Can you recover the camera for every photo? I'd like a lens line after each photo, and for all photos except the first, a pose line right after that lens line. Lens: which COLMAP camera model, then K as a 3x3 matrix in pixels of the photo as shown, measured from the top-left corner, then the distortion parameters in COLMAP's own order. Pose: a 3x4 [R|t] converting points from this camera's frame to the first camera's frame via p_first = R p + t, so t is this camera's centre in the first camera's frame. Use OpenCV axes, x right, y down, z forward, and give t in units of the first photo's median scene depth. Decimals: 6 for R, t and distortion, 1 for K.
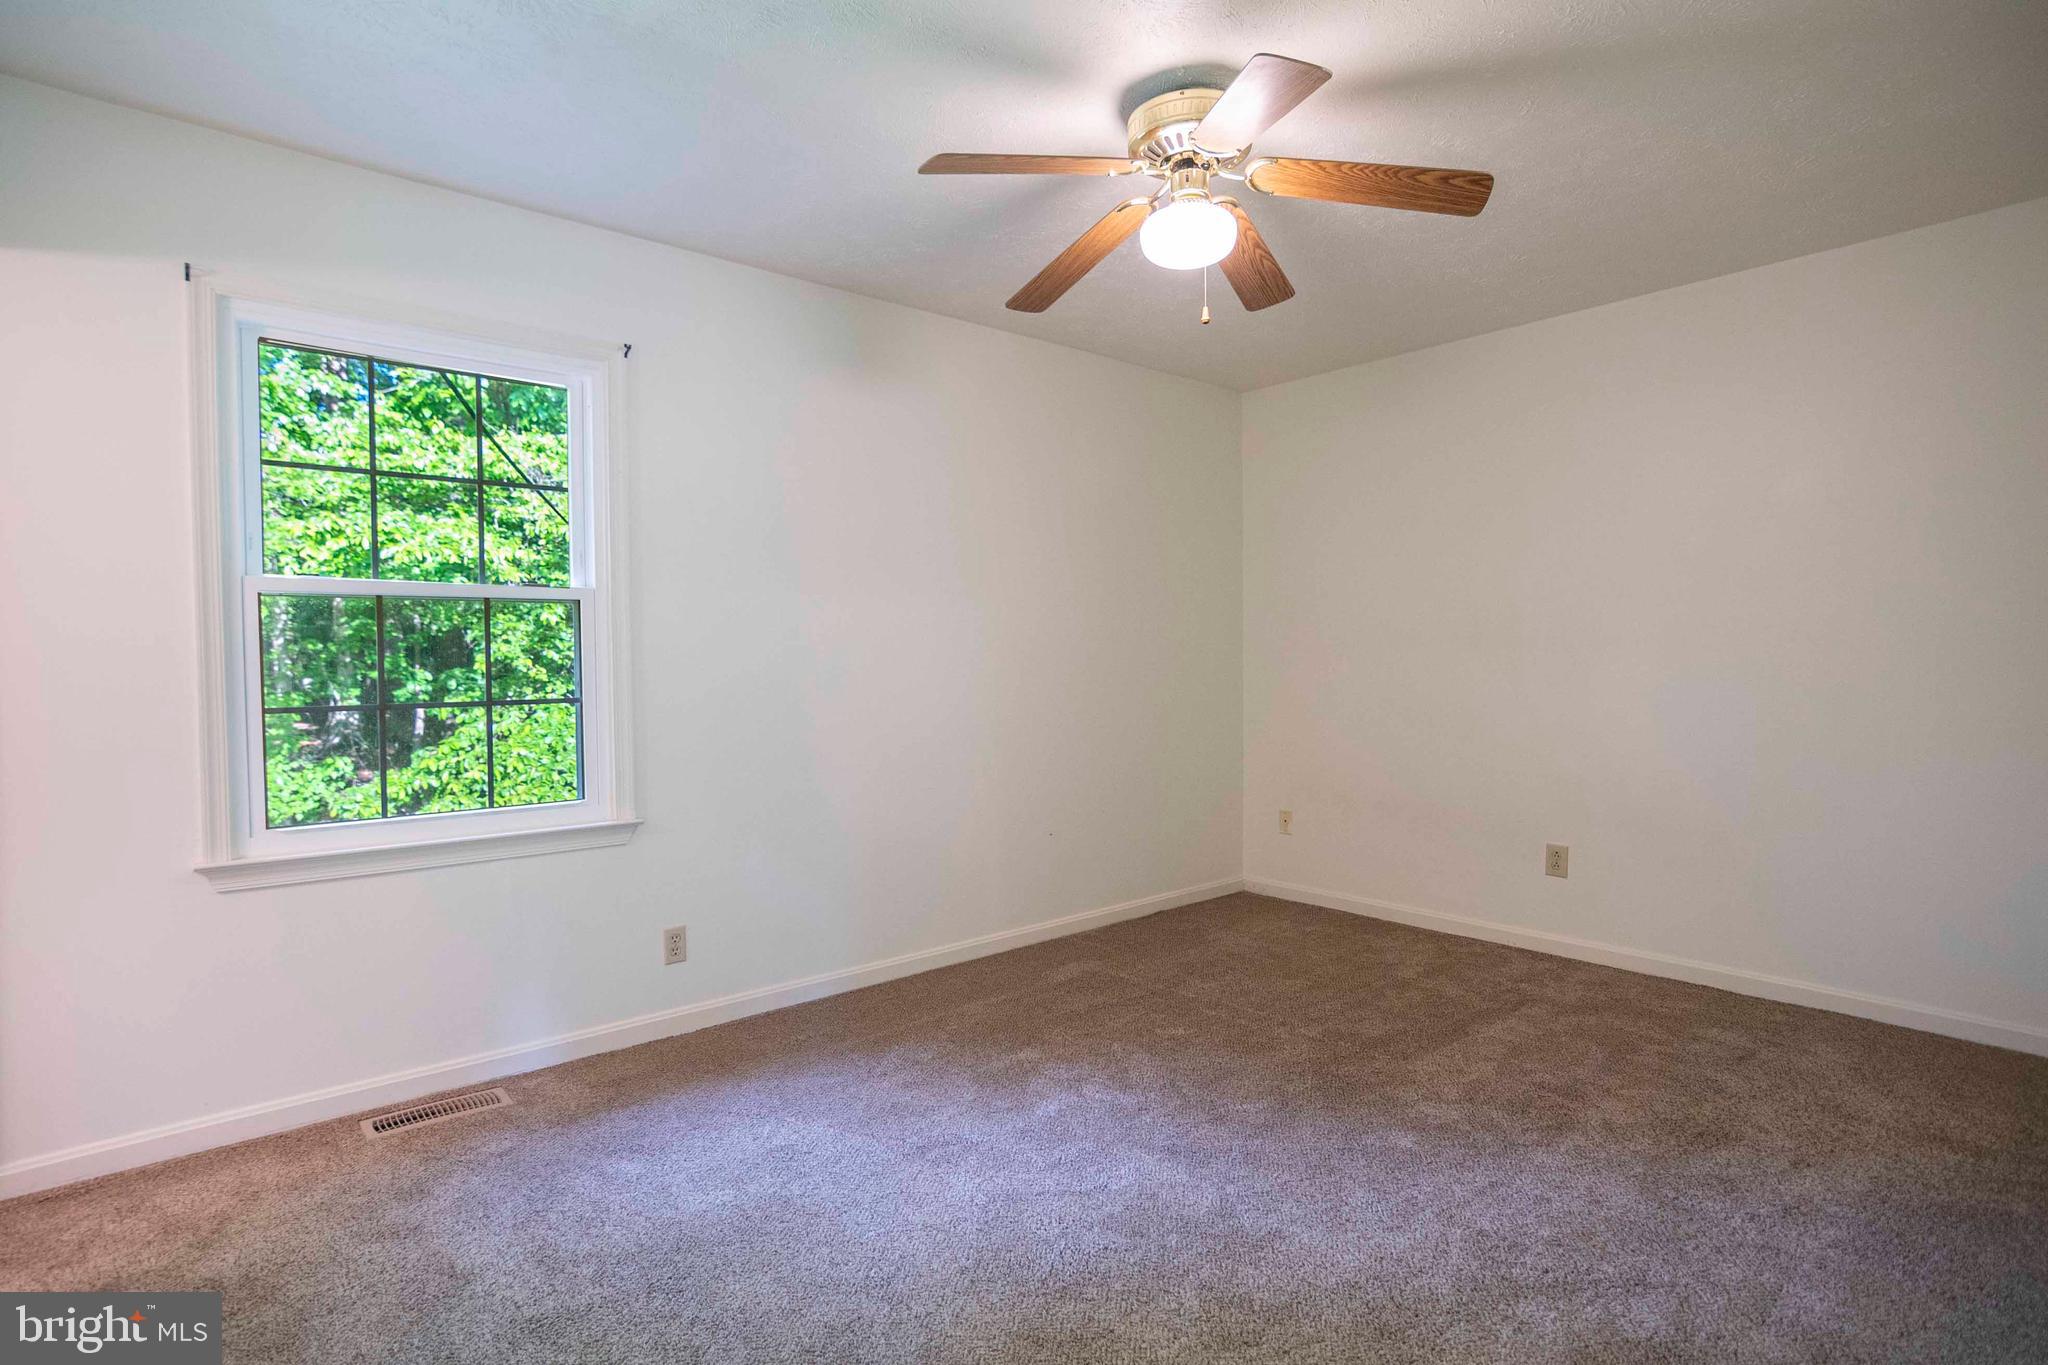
lens RADIAL K [[1010.2, 0, 1014.7], [0, 1010.2, 670.6], [0, 0, 1]] dist [-0.026186, 0.008265]
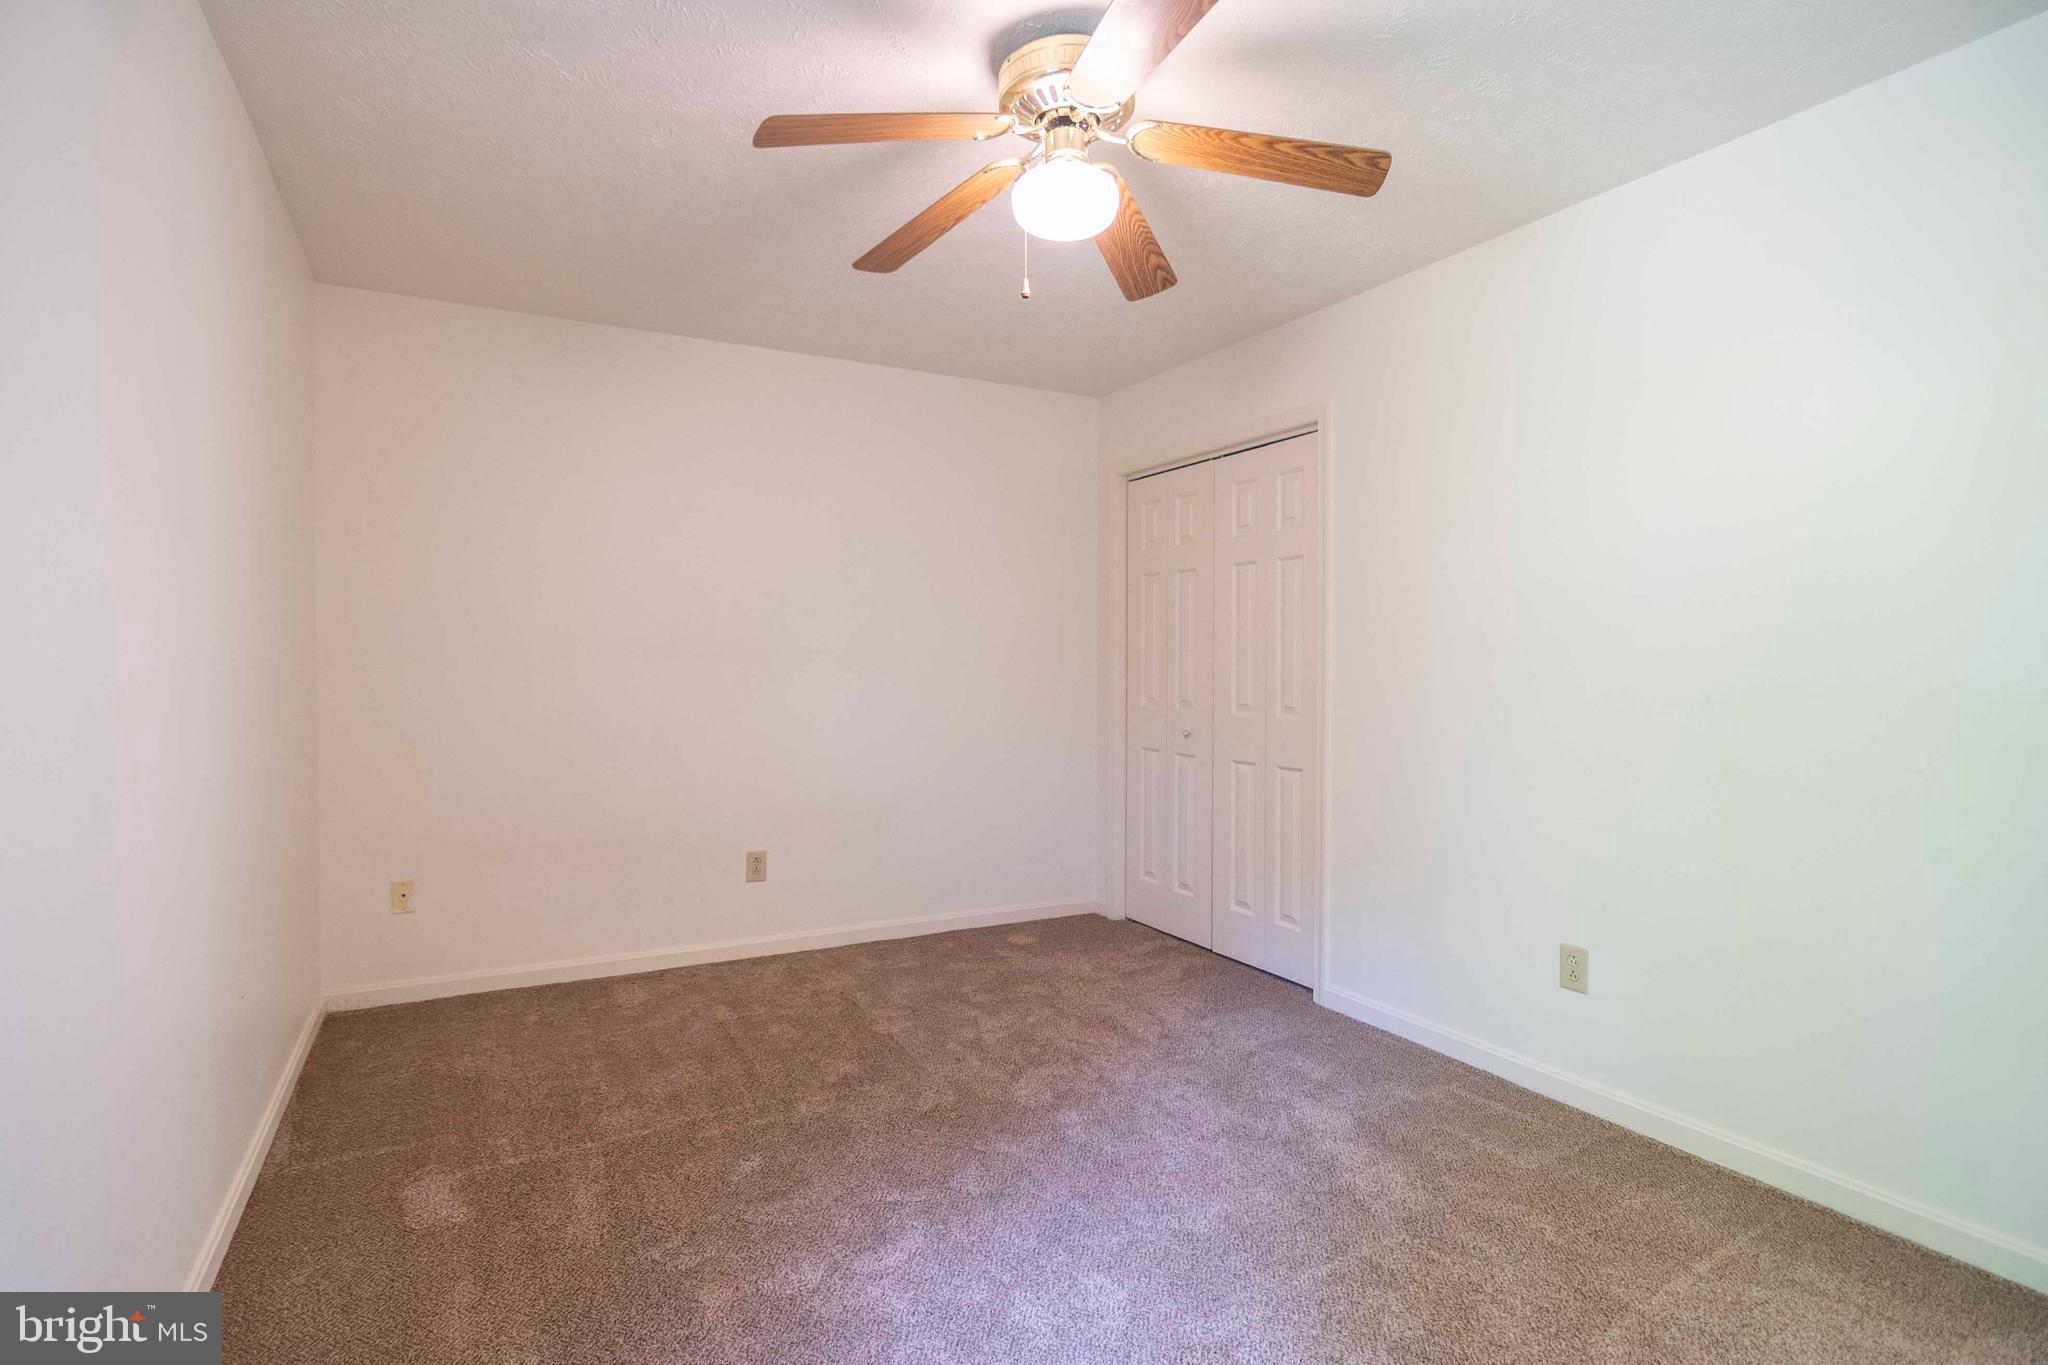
lens RADIAL K [[1010.2, 0, 1017.7], [0, 1010.2, 677.3], [0, 0, 1]] dist [-0.026186, 0.008265]
pose [[0.202975, -0.003996, 0.979176, -0.555463], [0.007569, 0.999968, 0.002512, -0.009509], [-0.979155, 0.006901, 0.202999, 0.674181]]
